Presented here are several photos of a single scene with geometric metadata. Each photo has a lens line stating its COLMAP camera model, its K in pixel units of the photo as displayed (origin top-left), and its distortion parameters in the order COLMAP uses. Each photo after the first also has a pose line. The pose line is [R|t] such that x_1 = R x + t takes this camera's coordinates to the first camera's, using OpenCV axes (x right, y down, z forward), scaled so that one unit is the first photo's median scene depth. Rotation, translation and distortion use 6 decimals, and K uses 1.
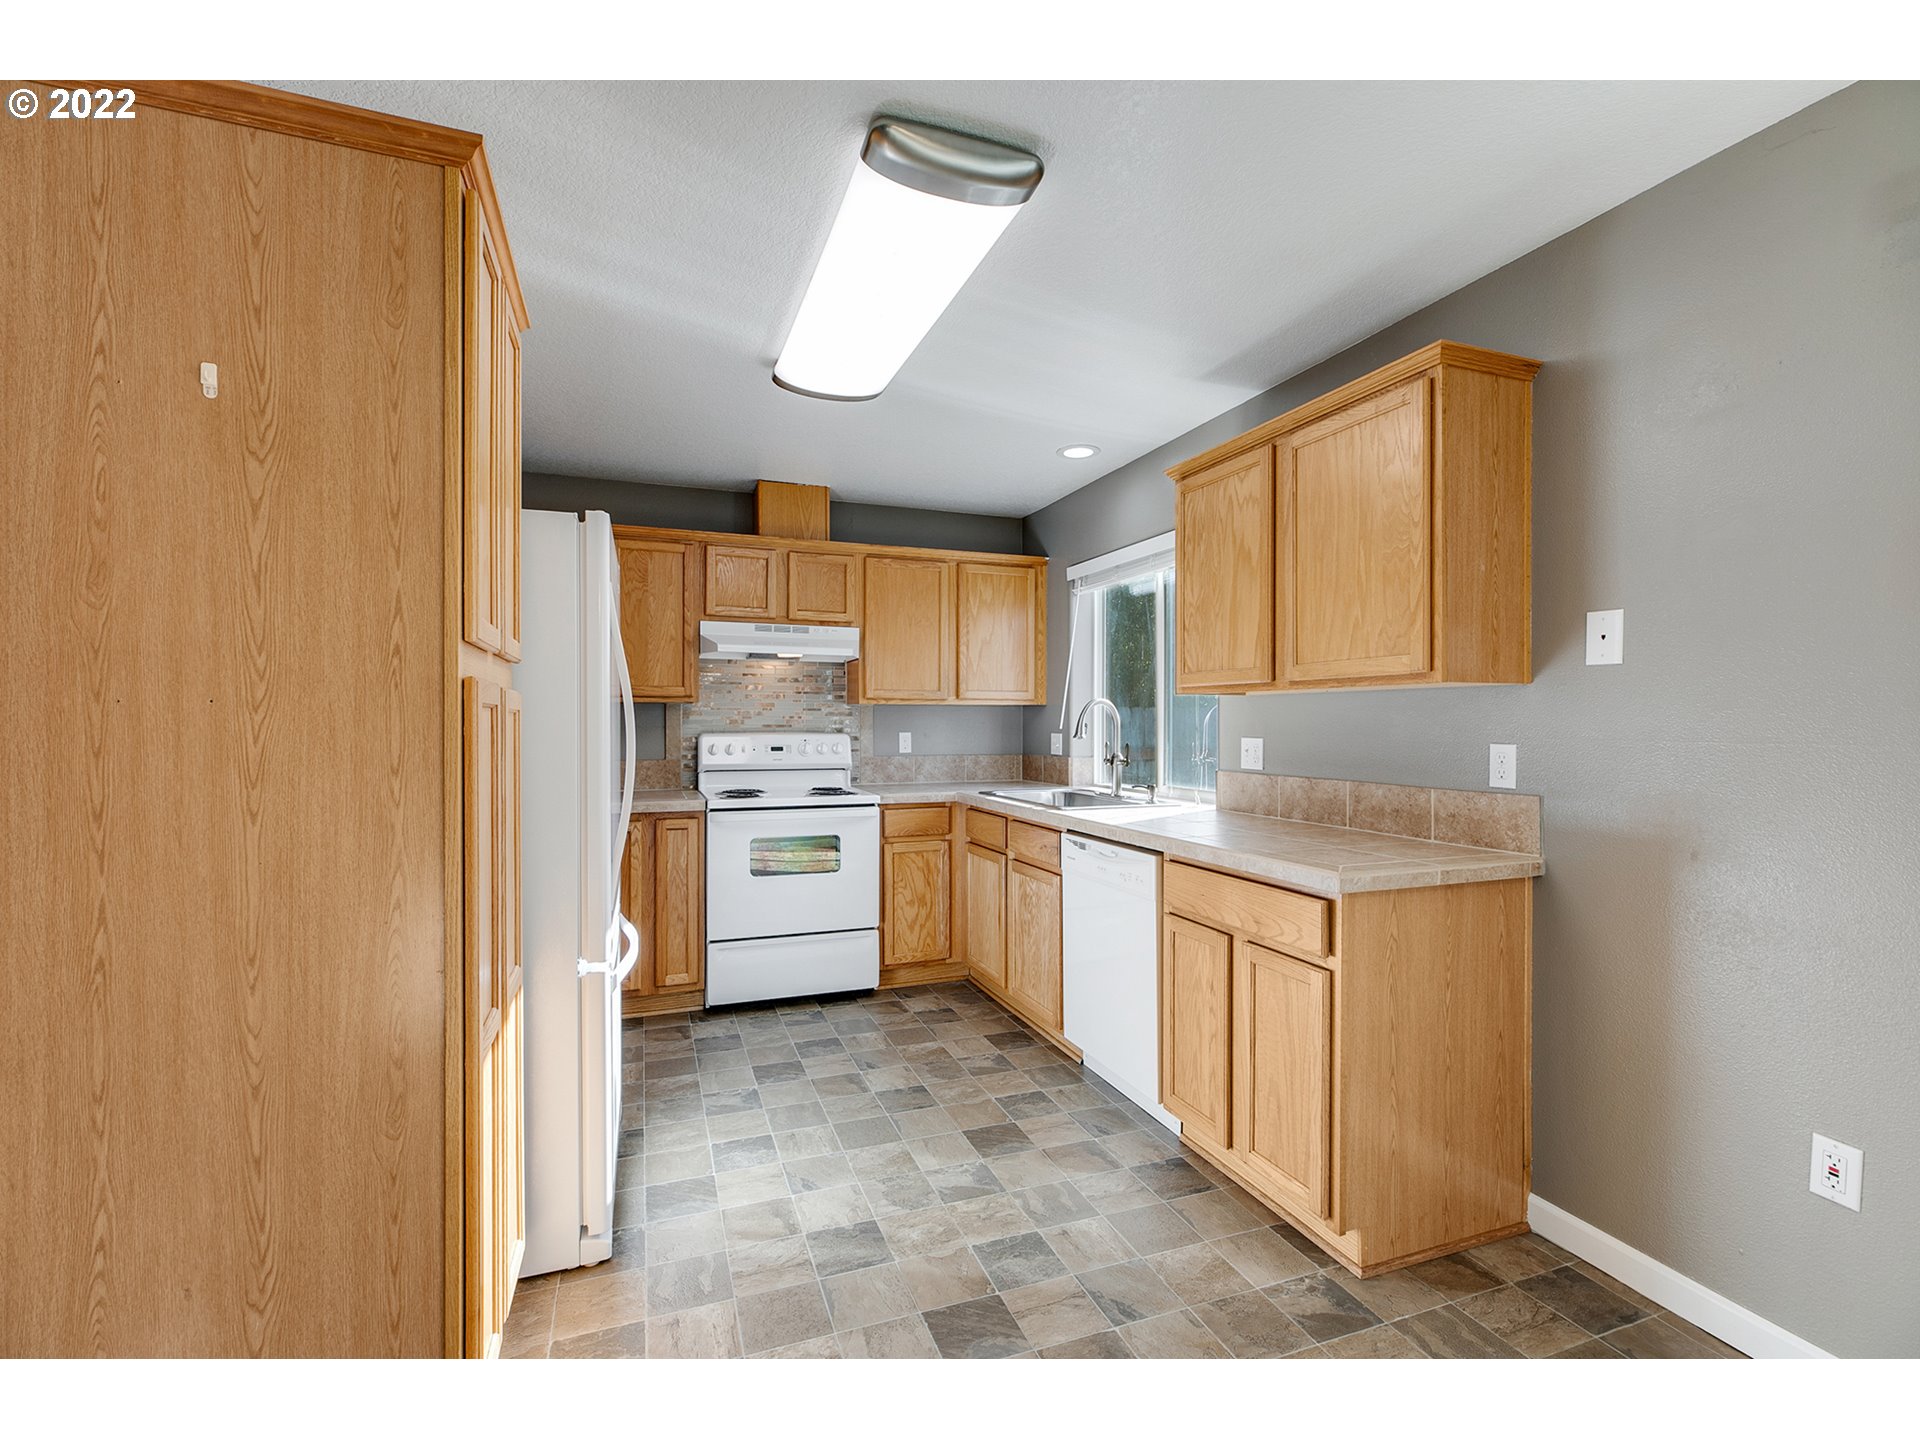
lens RADIAL K [[854.8, 0, 960.7], [0, 854.8, 722.9], [0, 0, 1]] dist [-0.000601, 0.001205]
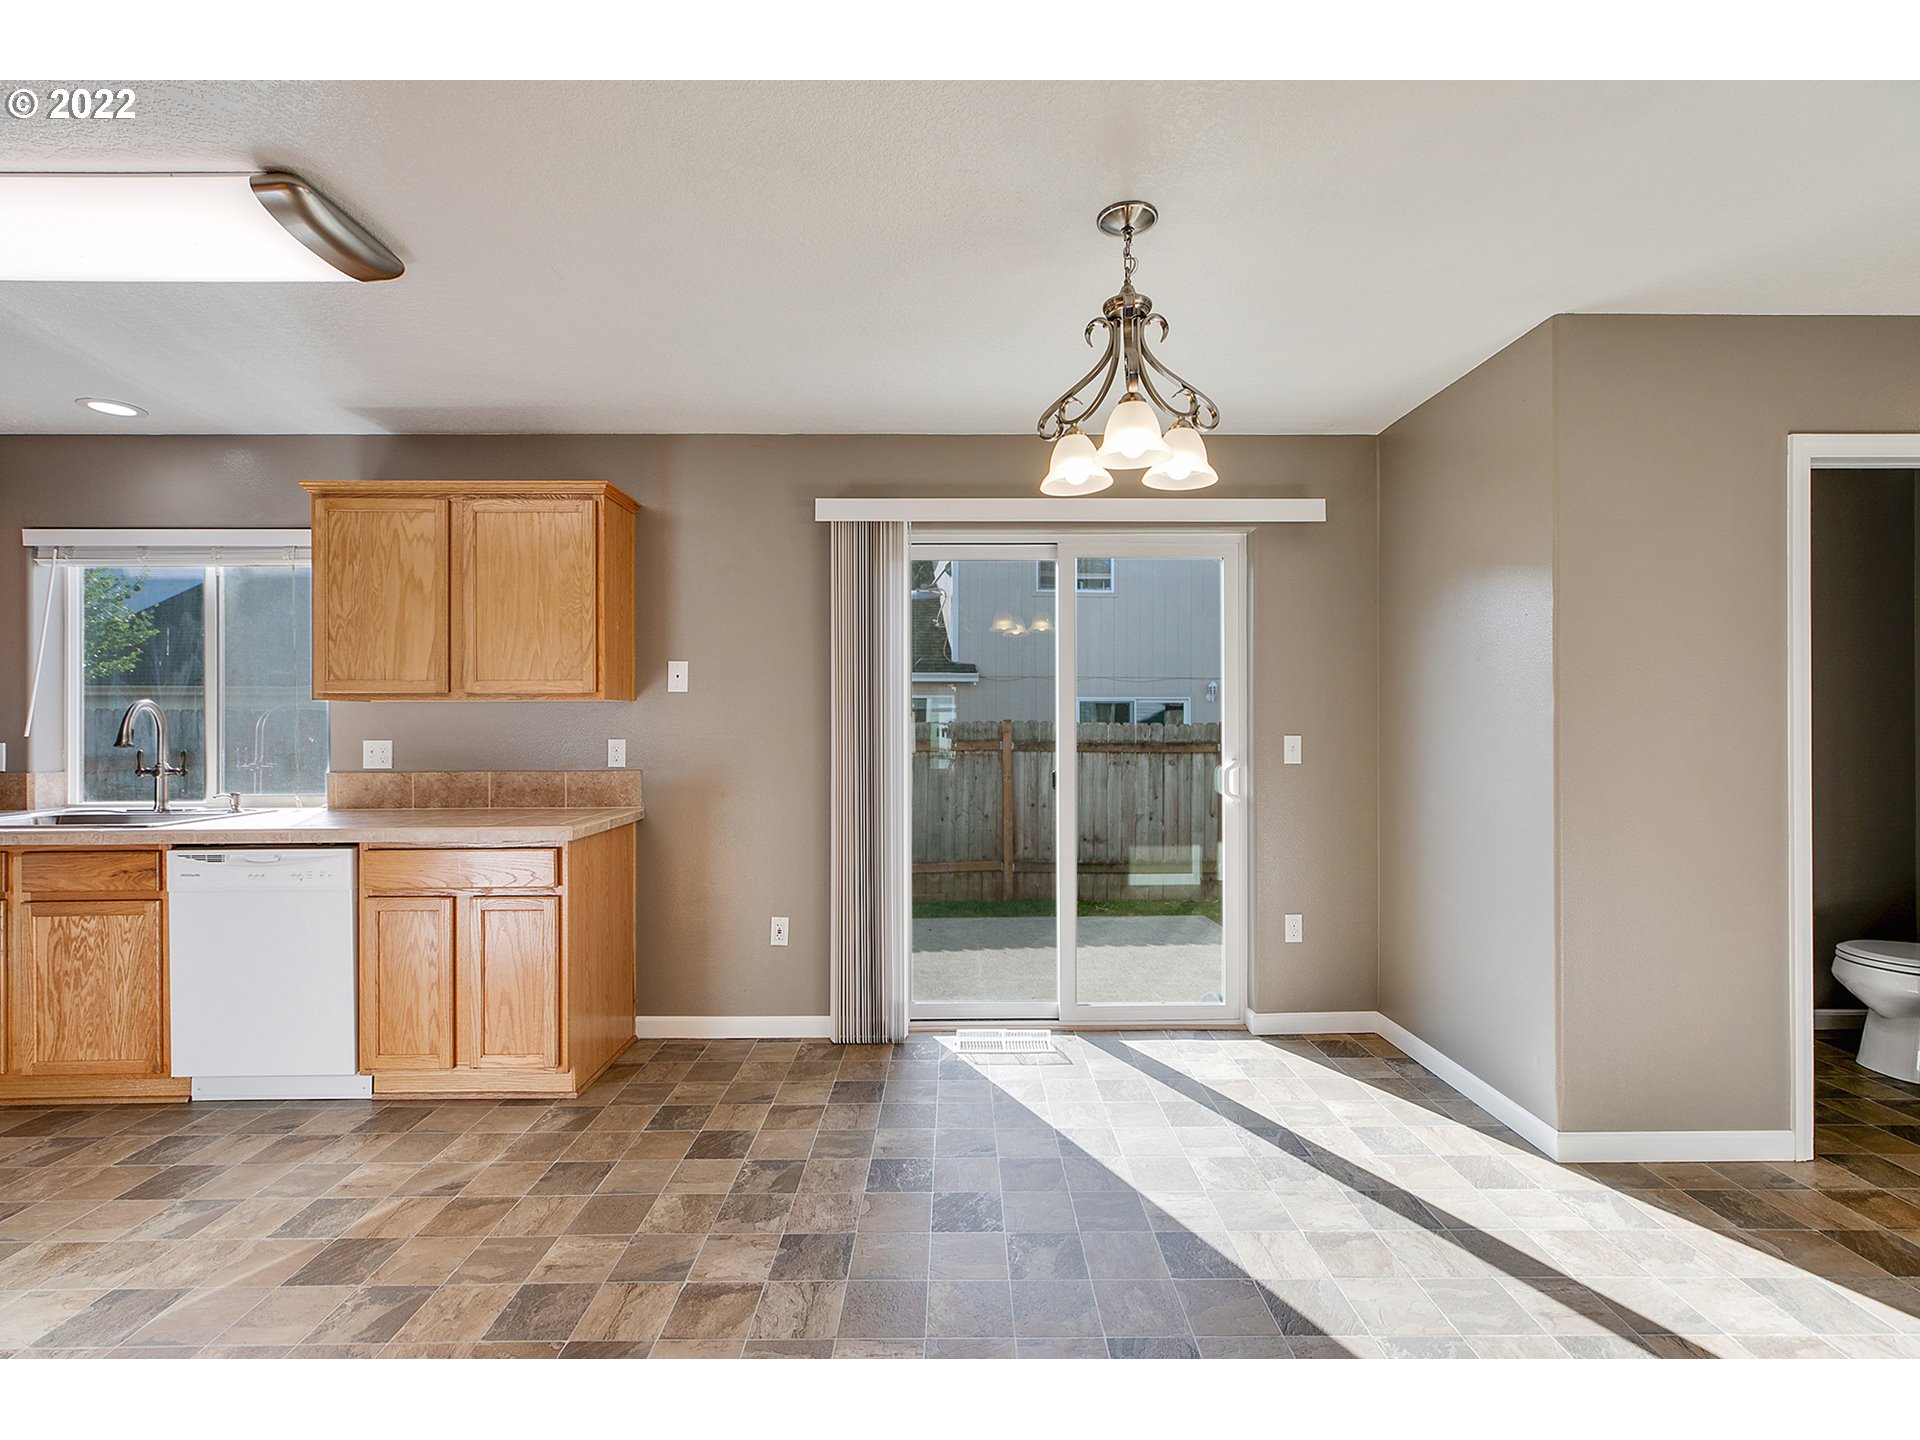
lens RADIAL K [[854.8, 0, 957.2], [0, 854.8, 722.5], [0, 0, 1]] dist [-0.000601, 0.001205]
pose [[0.346785, -0.001211, 0.937944, -0.567705], [0.005856, 0.999982, -0.000874, -0.000700], [-0.937926, 0.005796, 0.346786, -0.117723]]
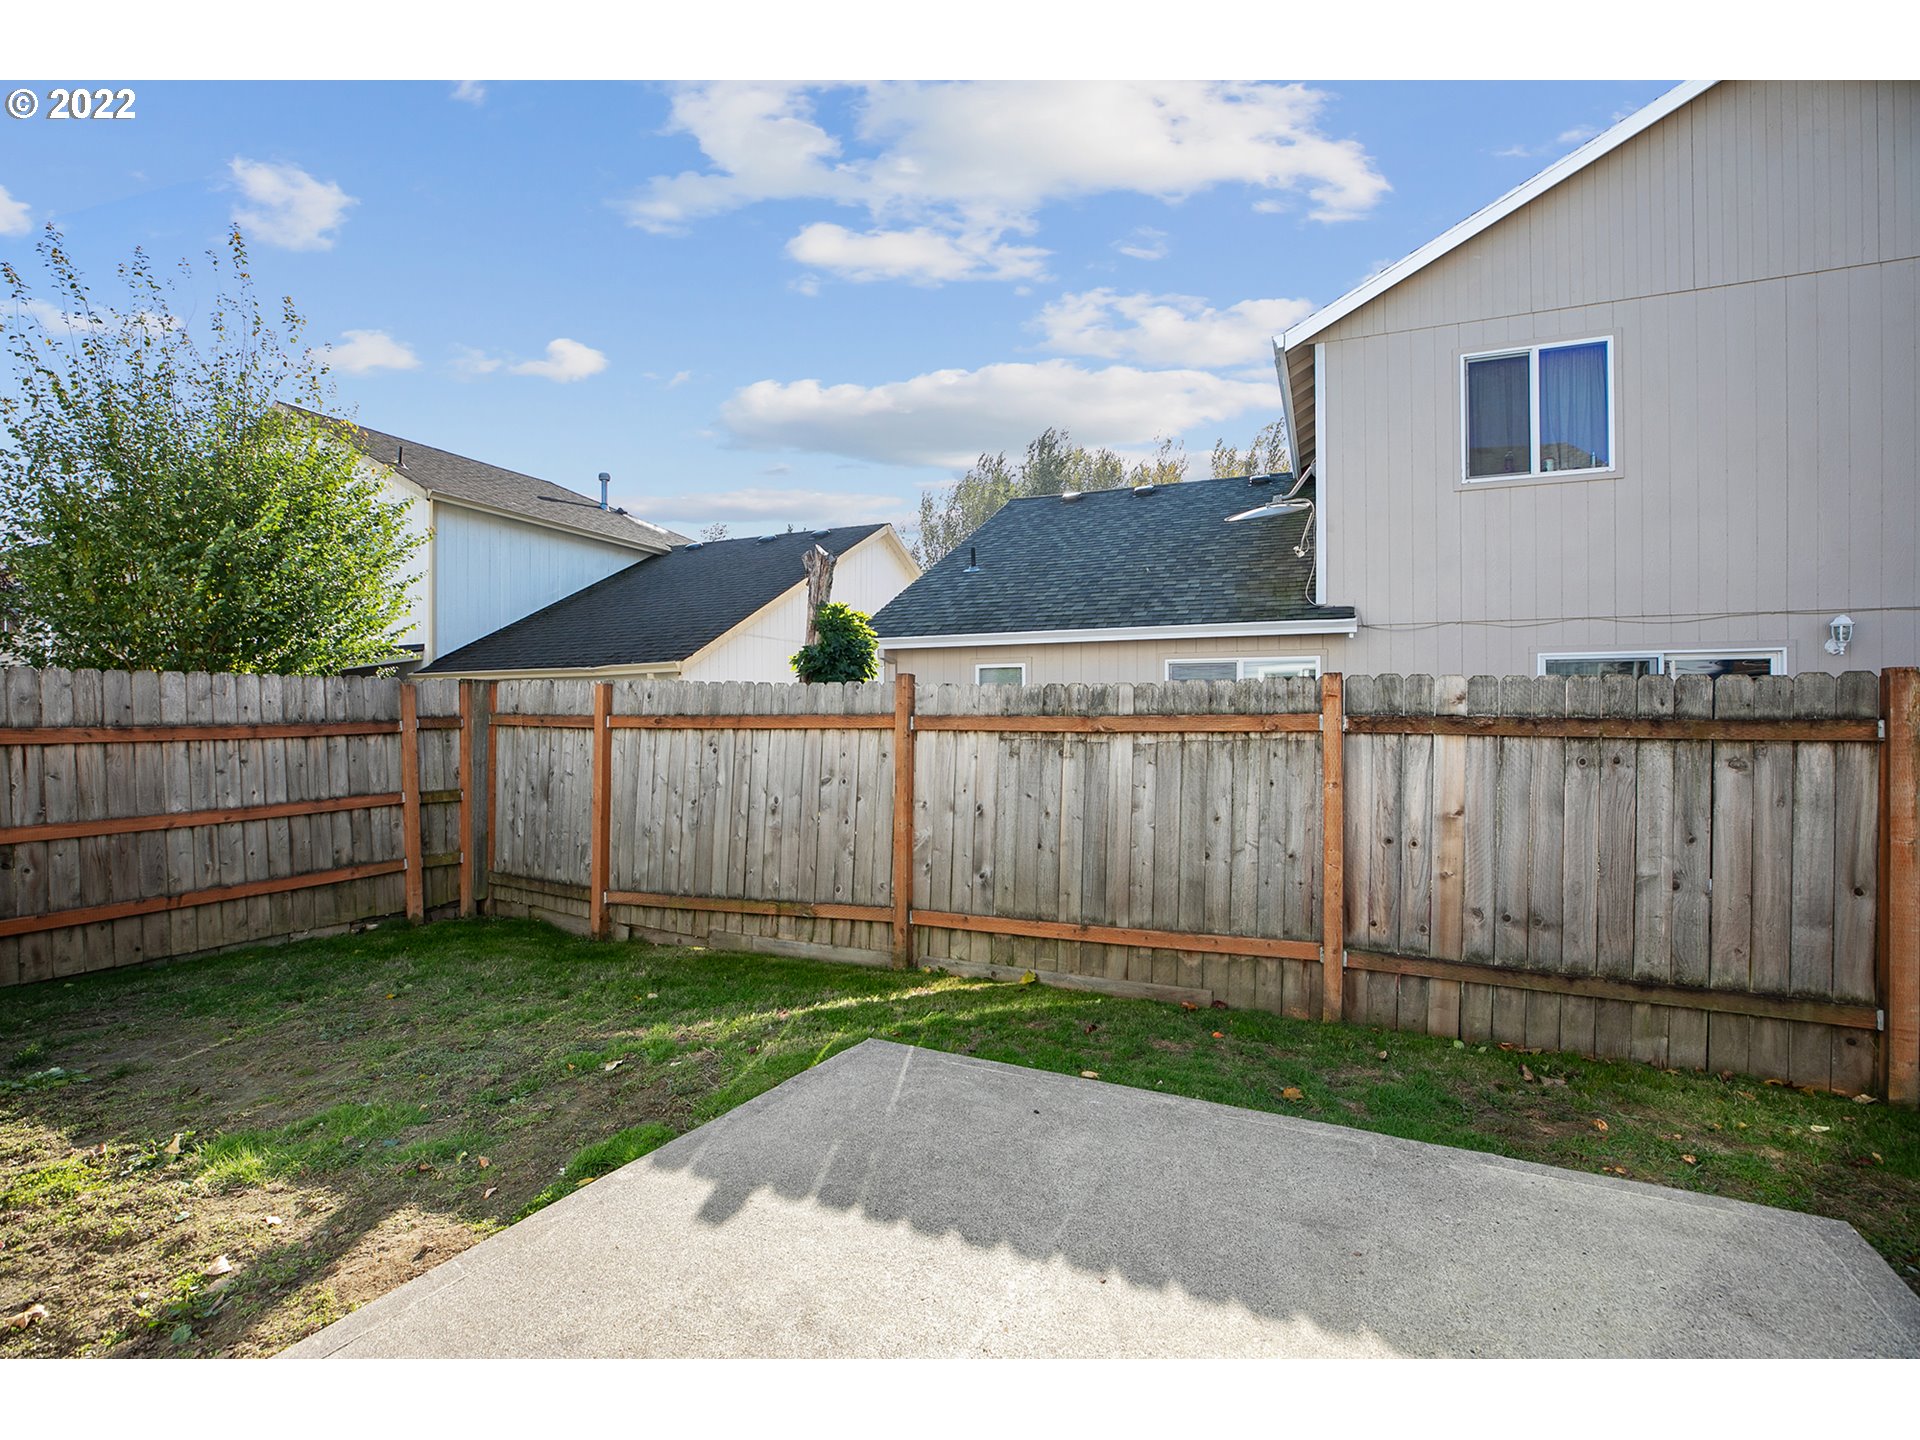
lens RADIAL K [[854.8, 0, 1000.3], [0, 854.8, 714.1], [0, 0, 1]] dist [-0.000601, 0.001205]
pose [[0.724039, -0.005259, 0.689739, 1.039630], [0.006770, 0.999977, 0.000517, 0.069184], [-0.689726, 0.004296, 0.724058, 0.078140]]
